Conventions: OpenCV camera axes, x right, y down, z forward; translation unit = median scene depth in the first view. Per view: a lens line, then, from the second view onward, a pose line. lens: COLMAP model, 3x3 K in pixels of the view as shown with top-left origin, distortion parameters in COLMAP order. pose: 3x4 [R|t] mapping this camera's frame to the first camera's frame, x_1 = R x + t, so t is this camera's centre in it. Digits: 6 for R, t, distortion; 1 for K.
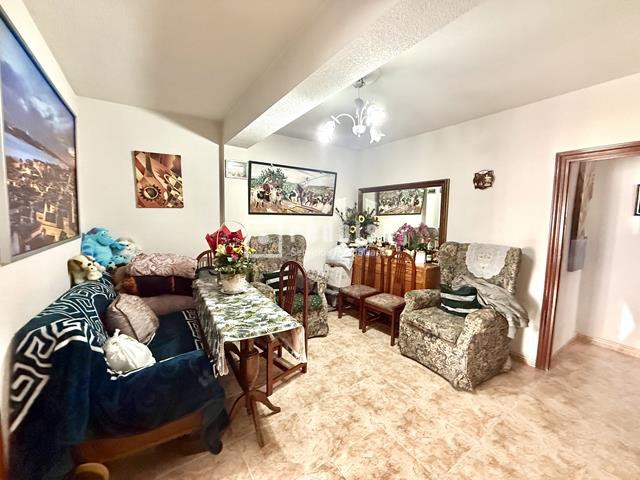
lens RADIAL K [[254.3, 0, 318.2], [0, 254.3, 239.3], [0, 0, 1]] dist [-0.000343, -0.000003]
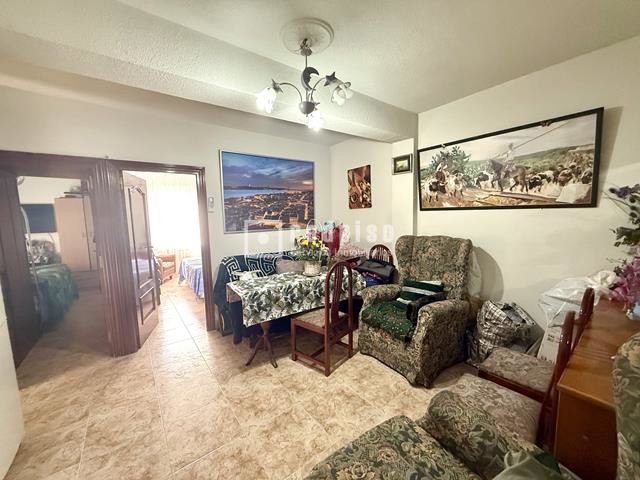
lens RADIAL K [[254.3, 0, 318.2], [0, 254.3, 239.3], [0, 0, 1]] dist [-0.000343, -0.000003]
pose [[0.056599, 0.086823, -0.994615, 0.577582], [-0.064897, 0.994425, 0.083113, -0.049159], [0.996286, 0.059844, 0.061918, 0.583868]]
